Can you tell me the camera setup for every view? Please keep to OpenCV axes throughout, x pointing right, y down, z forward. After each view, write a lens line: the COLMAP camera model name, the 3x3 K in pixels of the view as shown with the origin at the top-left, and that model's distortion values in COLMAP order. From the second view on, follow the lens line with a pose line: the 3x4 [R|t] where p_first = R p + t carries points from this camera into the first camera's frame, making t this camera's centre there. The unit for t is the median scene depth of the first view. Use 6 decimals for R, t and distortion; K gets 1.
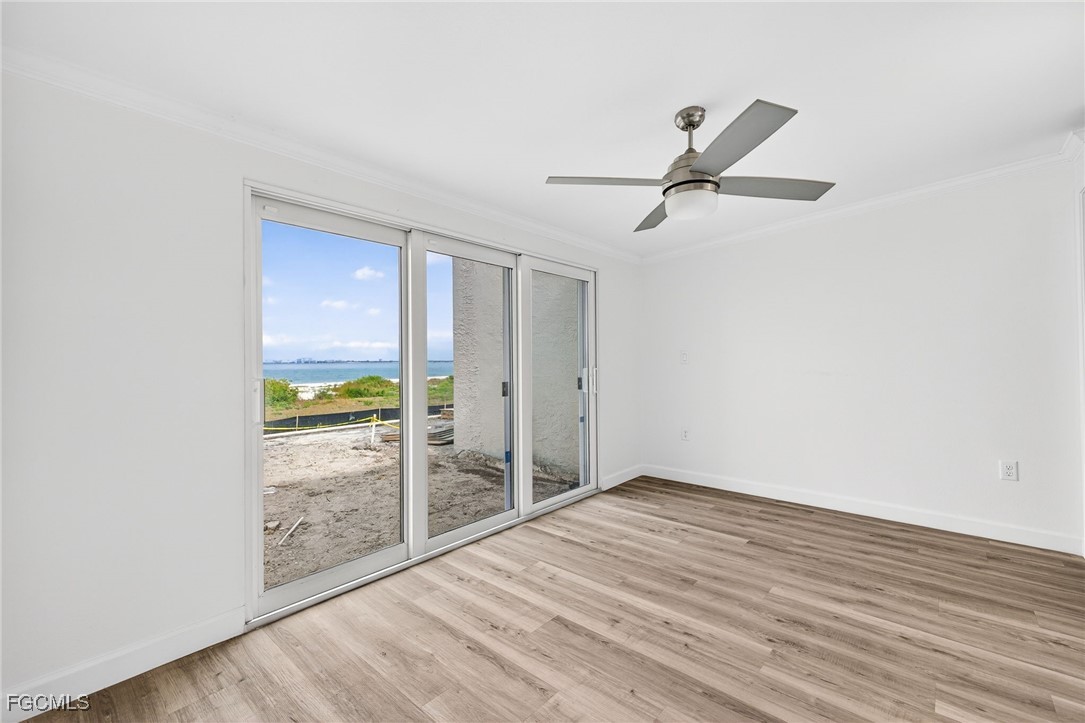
lens RADIAL K [[454.9, 0, 546.4], [0, 454.9, 358.3], [0, 0, 1]] dist [0.010929, -0.000012]
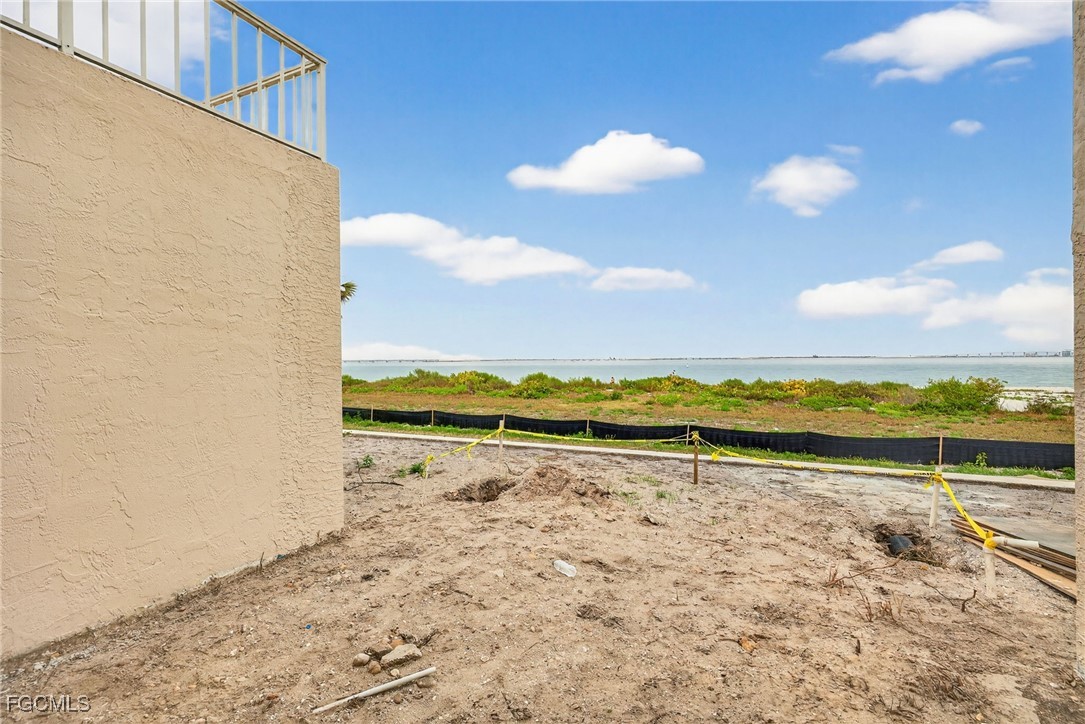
lens RADIAL K [[493.1, 0, 557.9], [0, 493.1, 360.8], [0, 0, 1]] dist [0.018692, -0.000036]
pose [[0.270247, 0.010192, -0.962737, 0.046179], [0.008665, 0.999878, 0.013017, 0.003197], [0.962752, -0.011860, 0.270126, 1.554769]]
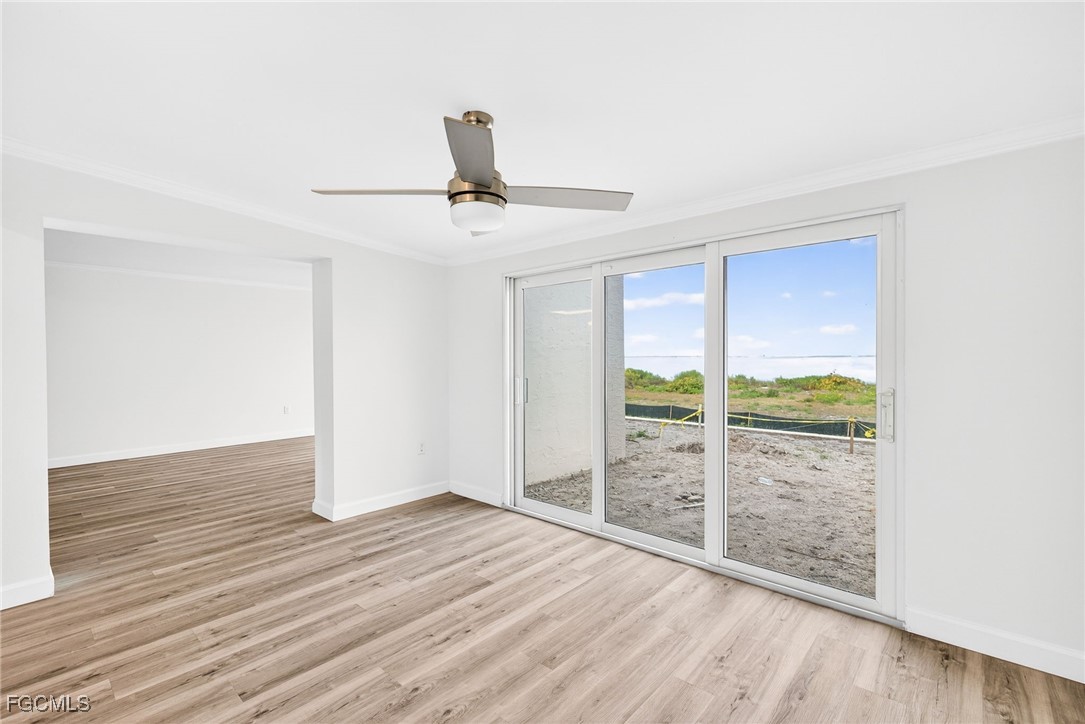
lens RADIAL K [[493.1, 0, 557.9], [0, 493.1, 360.8], [0, 0, 1]] dist [0.018692, -0.000036]
pose [[-0.005378, 0.018465, -0.999815, 1.110668], [0.008252, 0.999796, 0.018421, -0.051537], [0.999951, -0.008151, -0.005529, 0.970207]]
